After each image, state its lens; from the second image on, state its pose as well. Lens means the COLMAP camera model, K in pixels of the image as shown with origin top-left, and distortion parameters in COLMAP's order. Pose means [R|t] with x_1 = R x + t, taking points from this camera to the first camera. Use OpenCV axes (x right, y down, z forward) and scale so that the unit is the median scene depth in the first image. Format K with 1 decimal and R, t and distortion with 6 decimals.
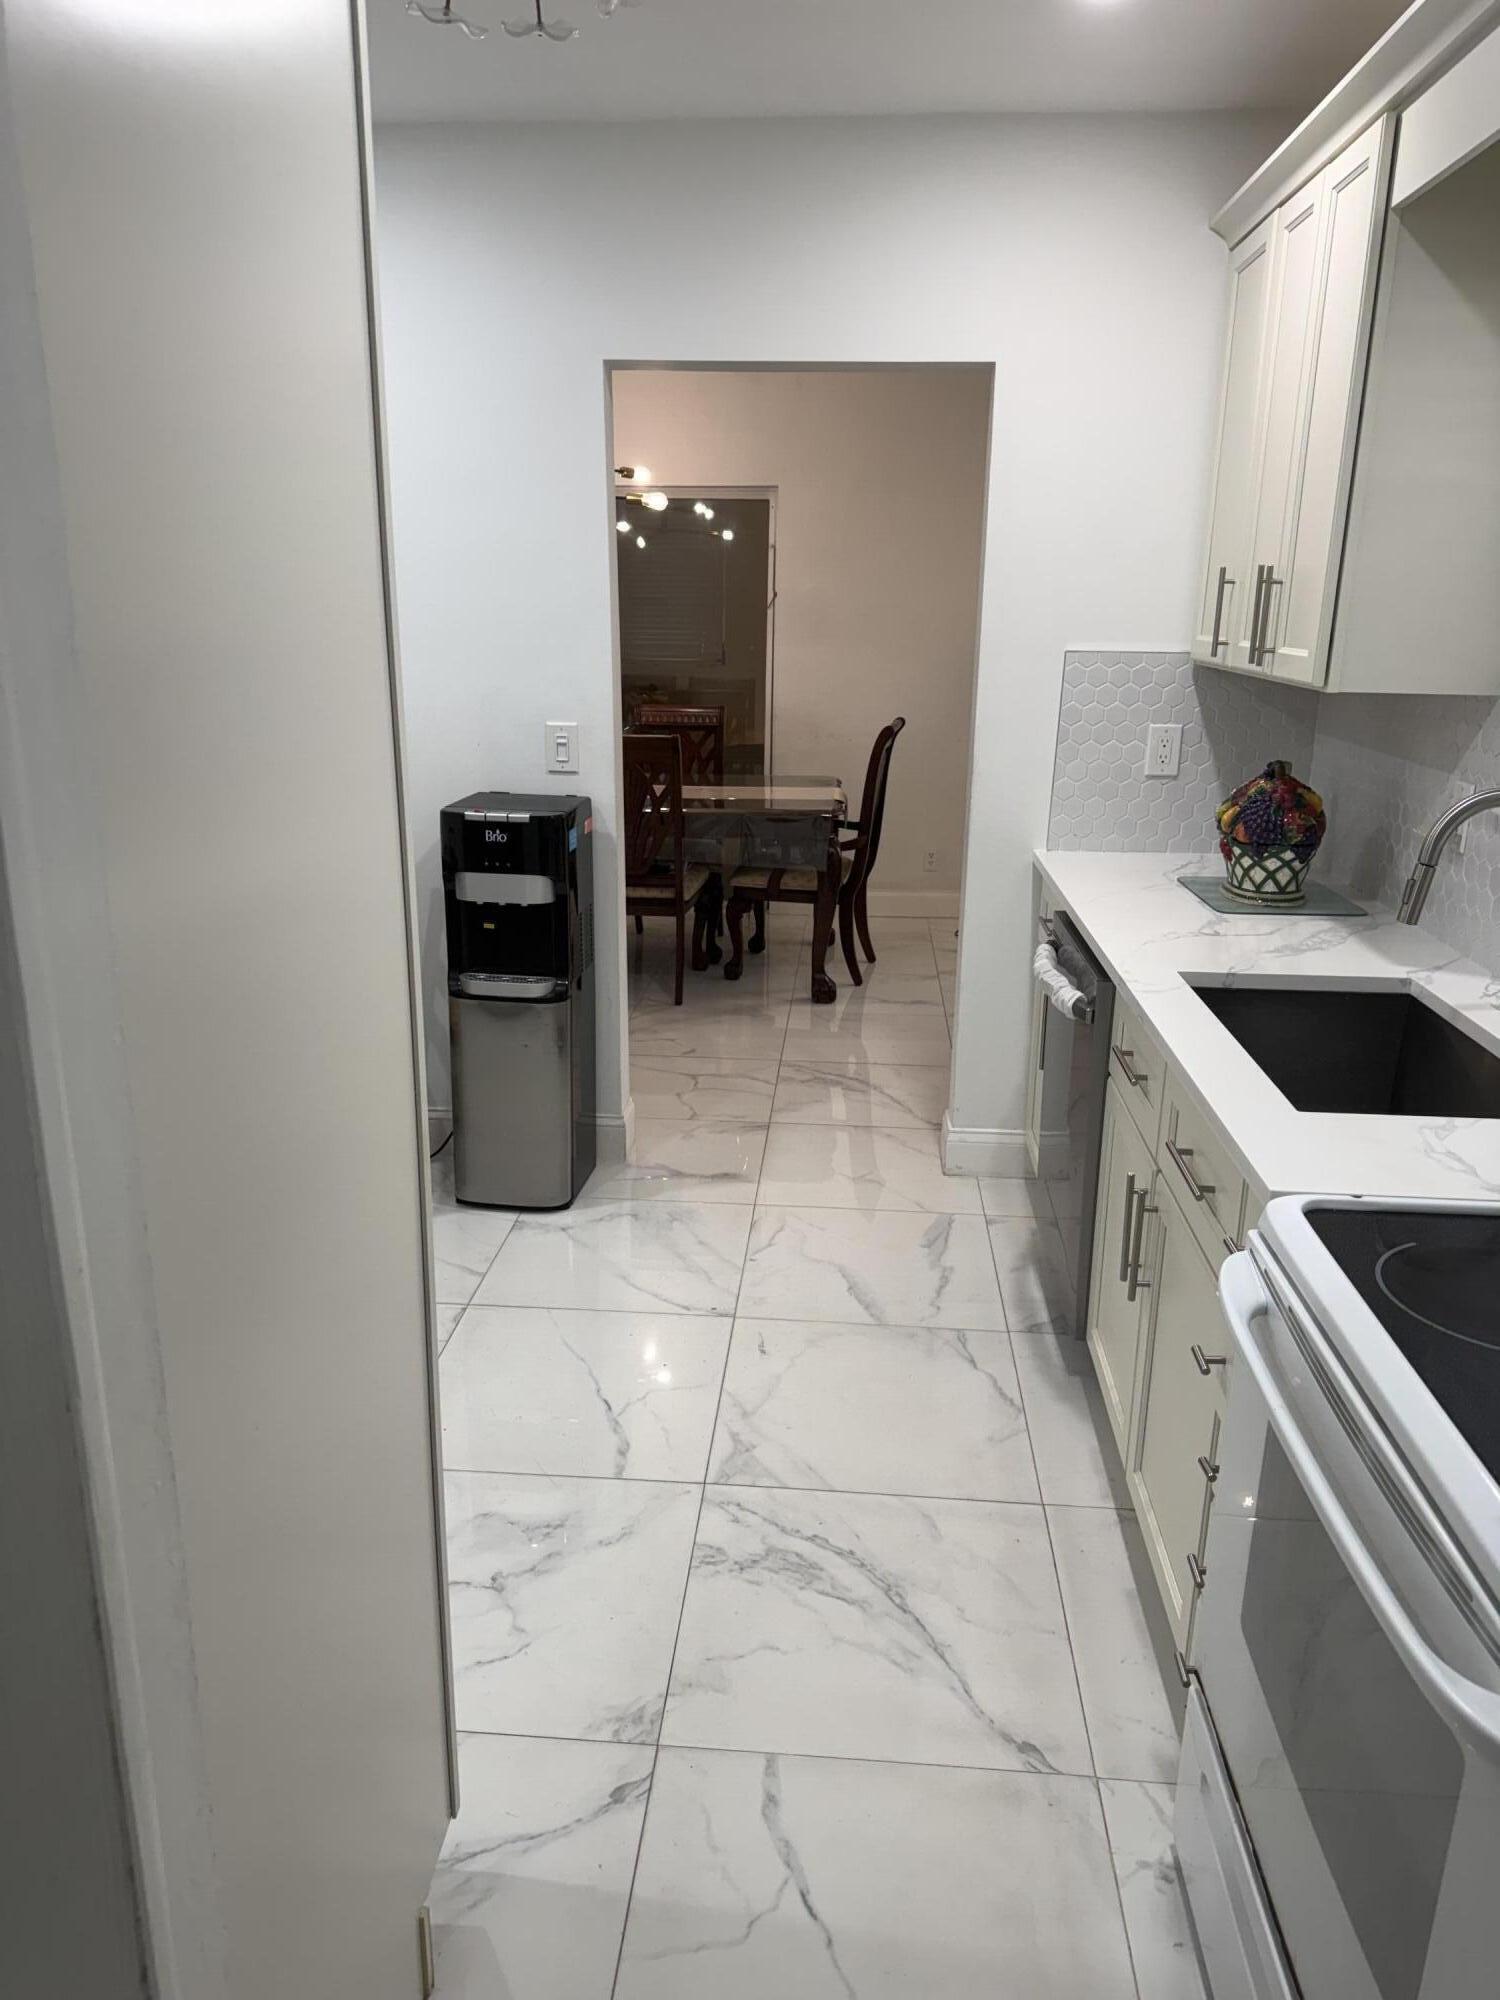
lens RADIAL K [[1397.8, 0, 750.0], [0, 1397.8, 1000.0], [0, 0, 1]] dist [-0.002748, -0.005352]
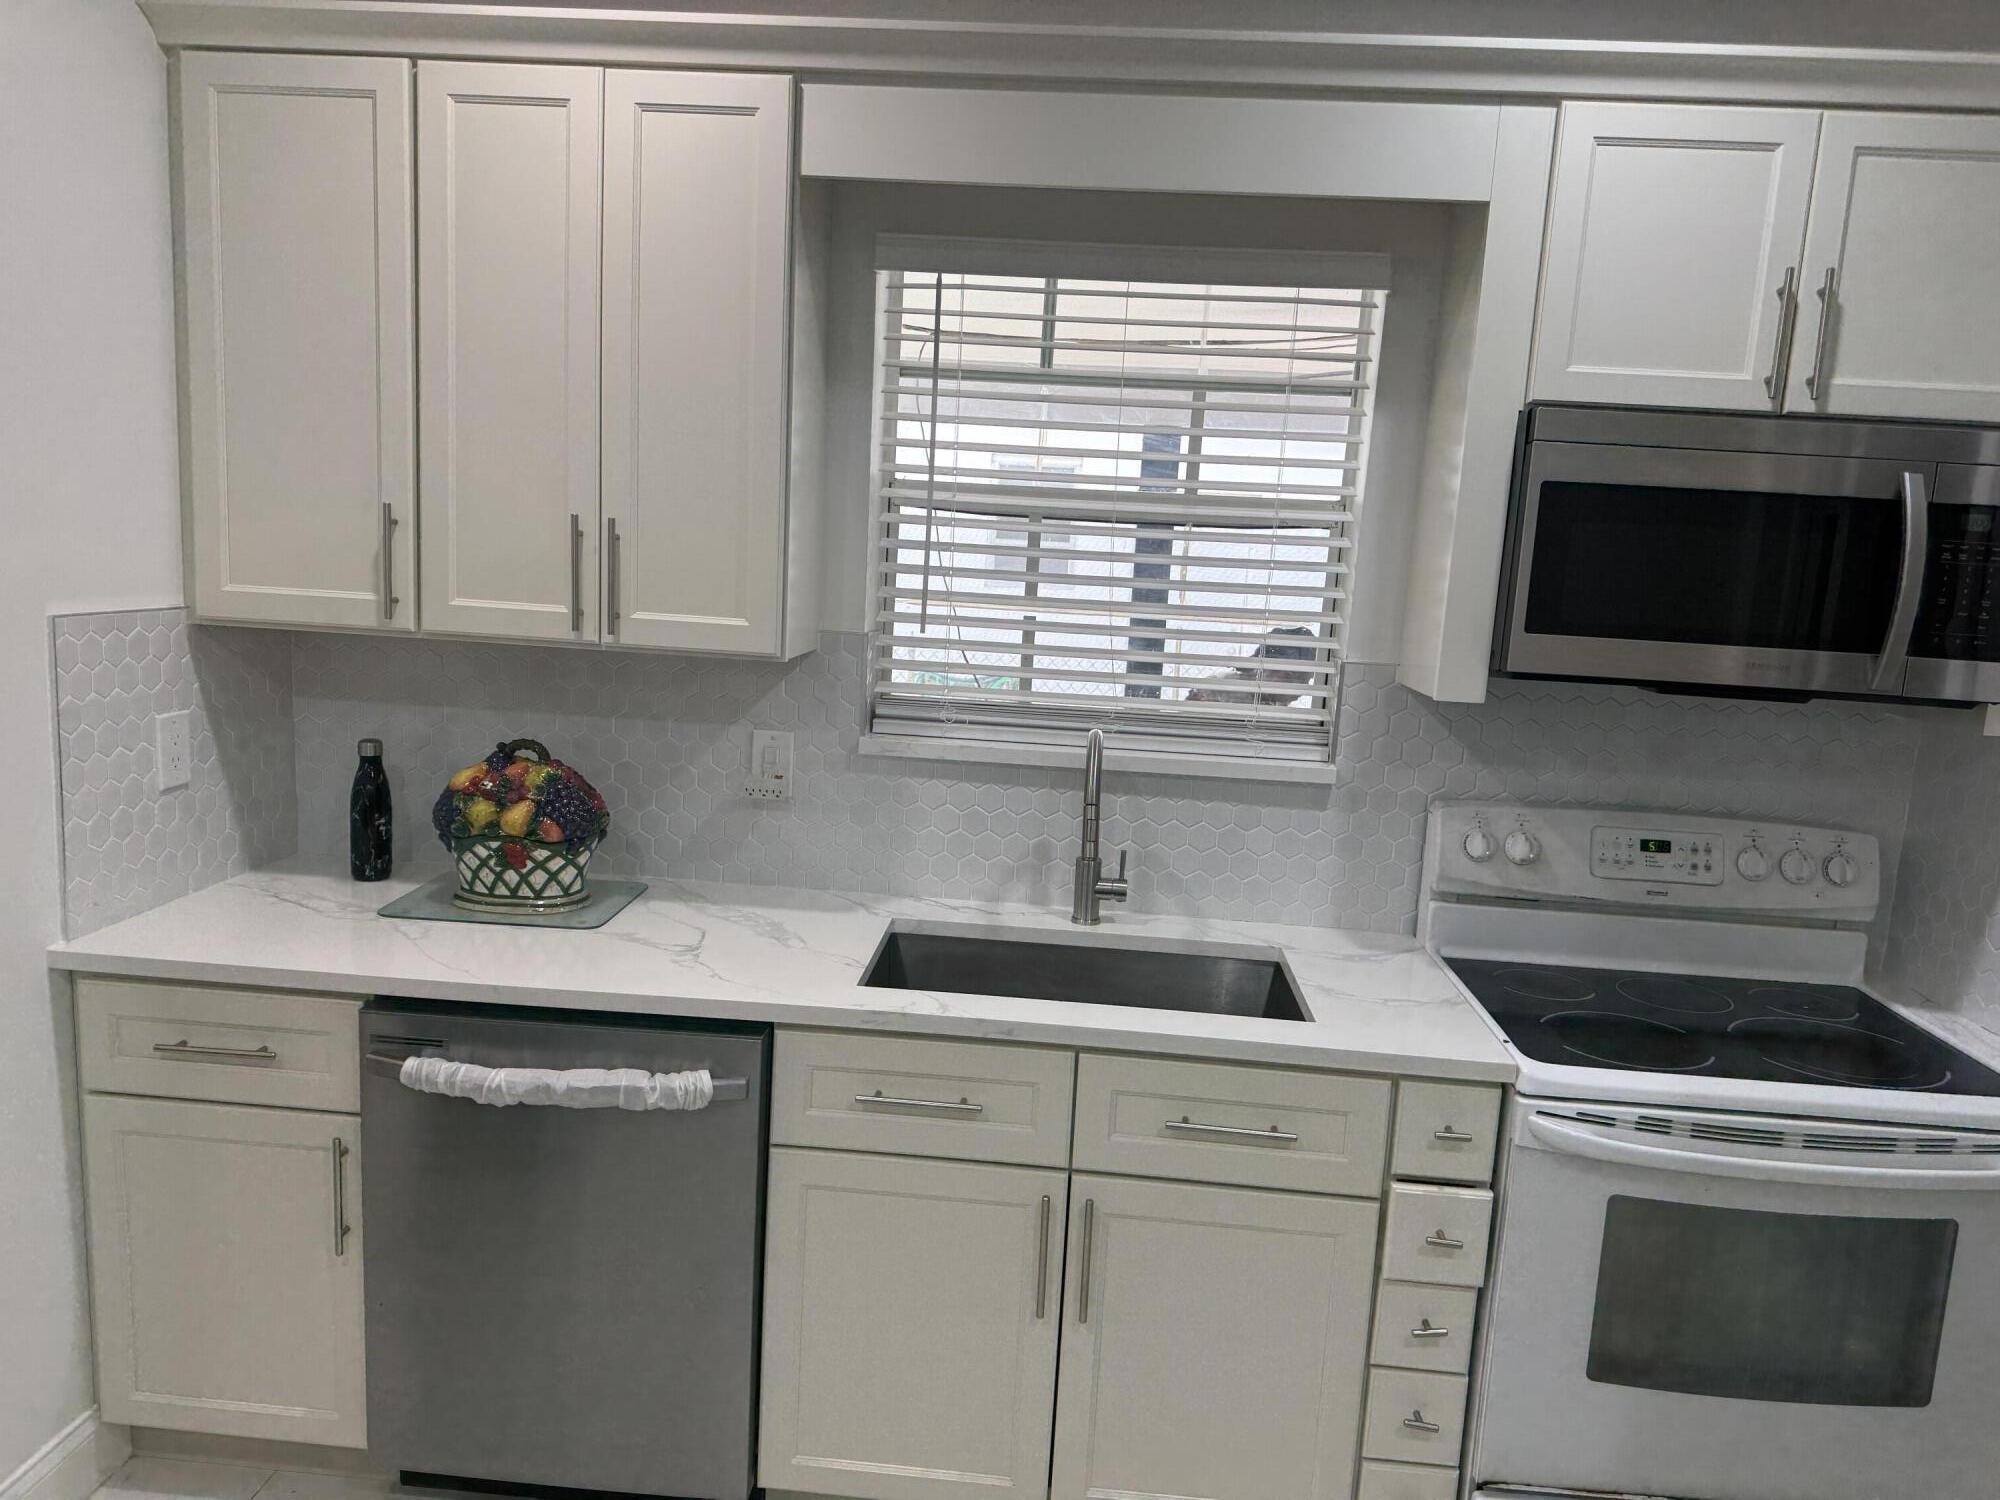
lens RADIAL K [[1397.8, 0, 1000.0], [0, 1397.8, 750.0], [0, 0, 1]] dist [-0.002748, -0.005352]
pose [[0.006166, -0.162368, 0.986711, -0.573995], [0.227389, 0.961108, 0.156734, -0.303737], [-0.973784, 0.223401, 0.042847, 0.915075]]
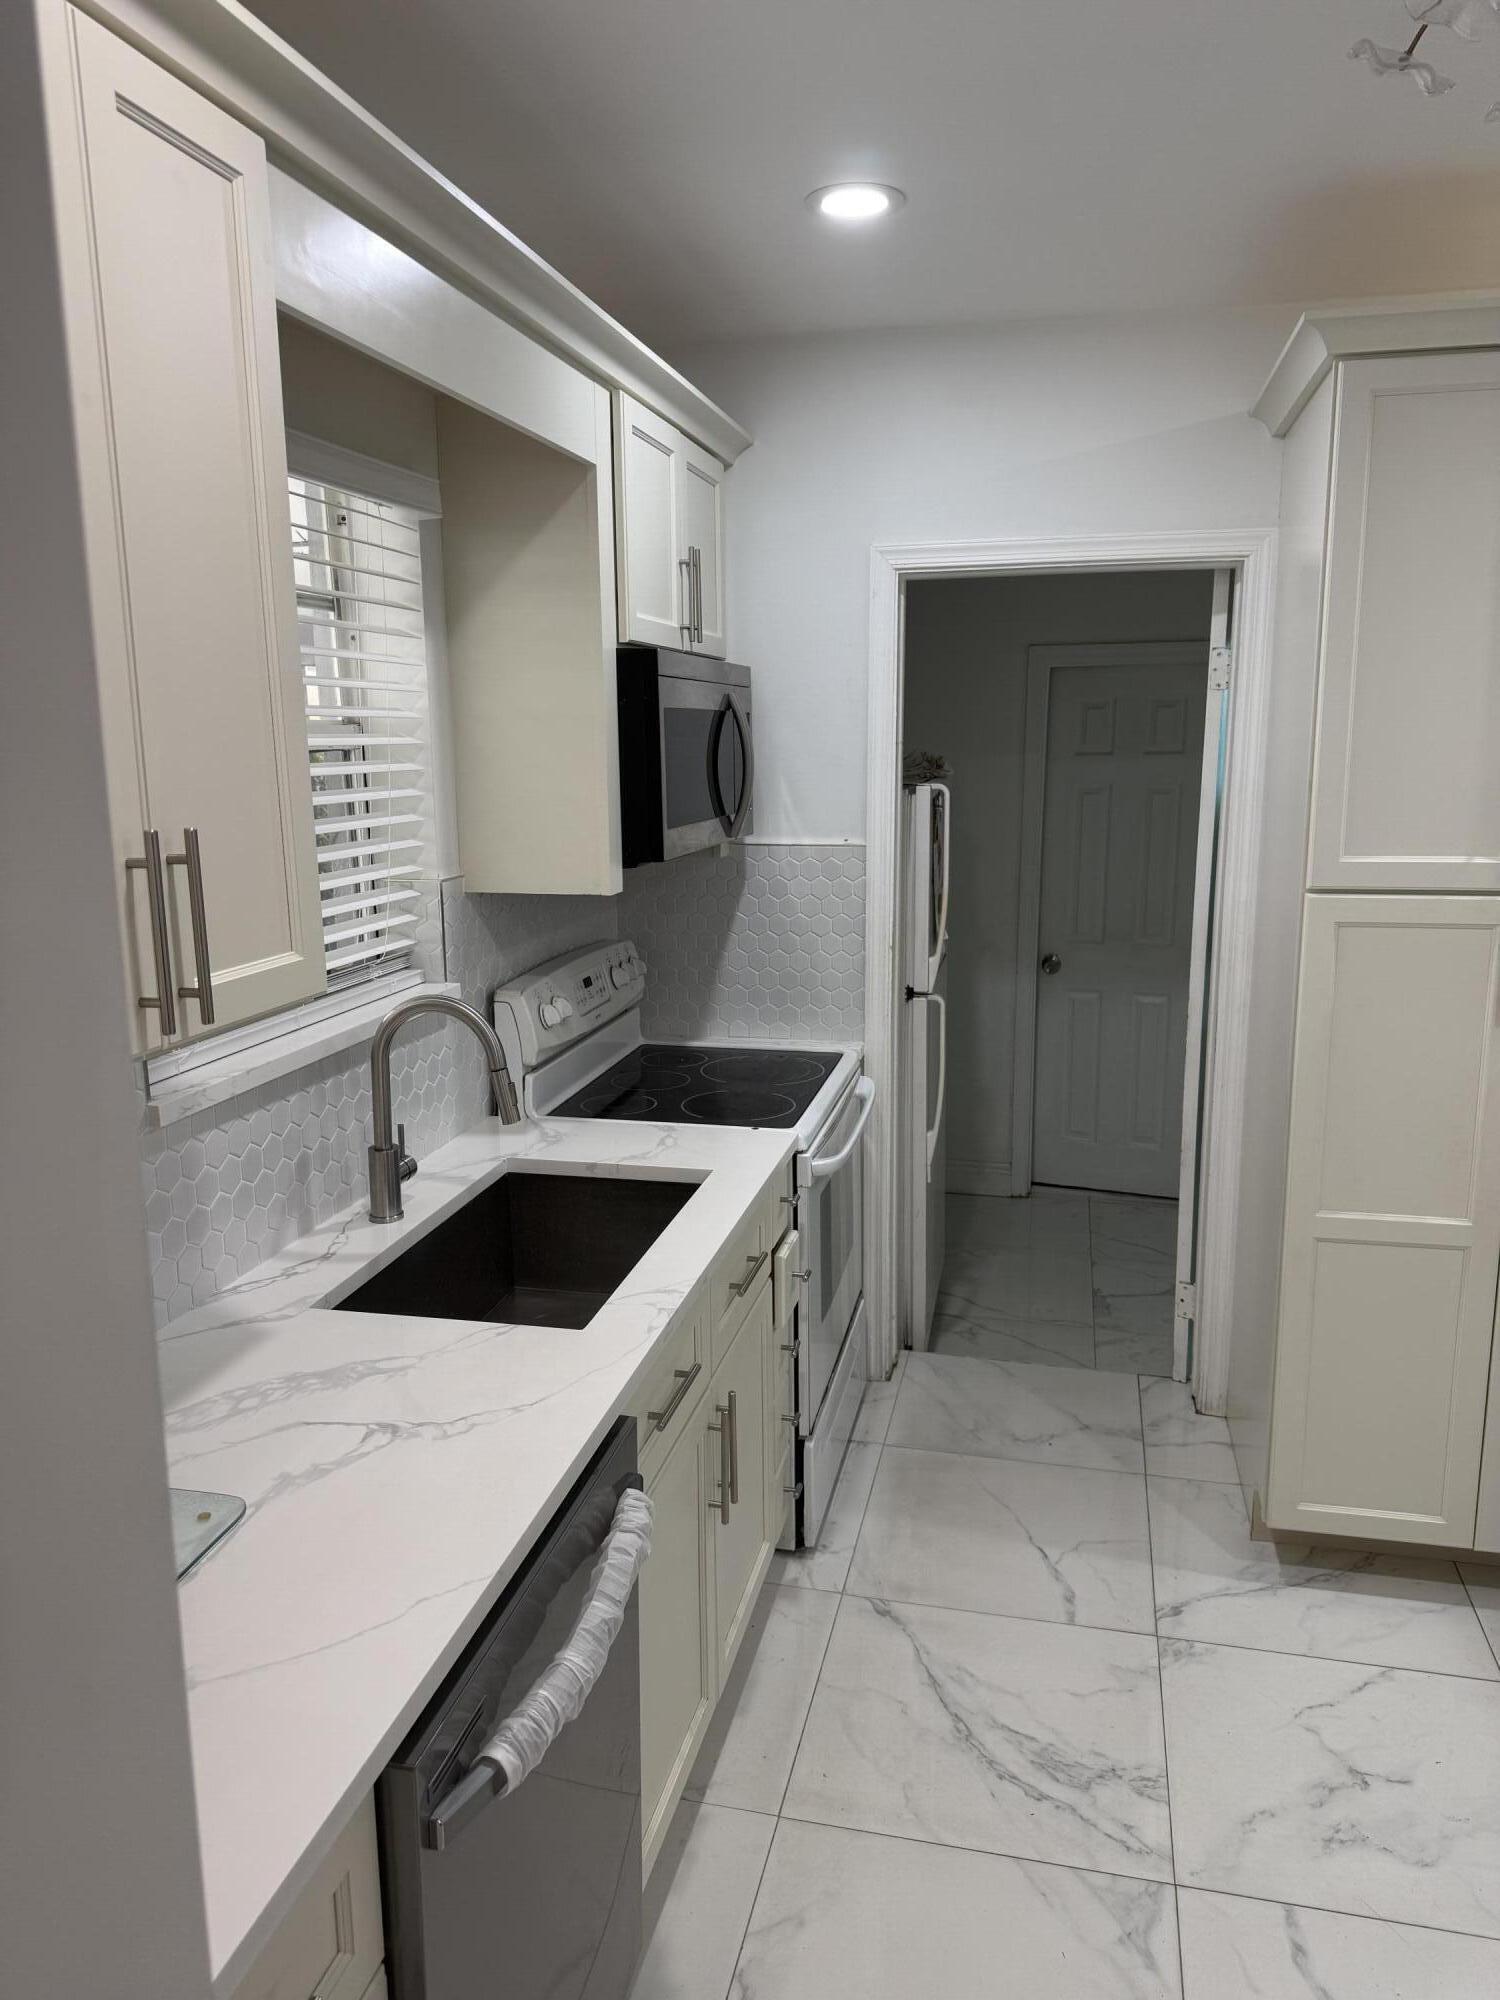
lens RADIAL K [[1446.6, 0, 750.0], [0, 1446.6, 1000.0], [0, 0, 1]] dist [-0.003242, -0.005850]
pose [[-0.988975, -0.030360, 0.144936, 0.120139], [0.039451, 0.889366, 0.455491, -0.573590], [-0.142730, 0.456187, -0.878363, 1.722278]]
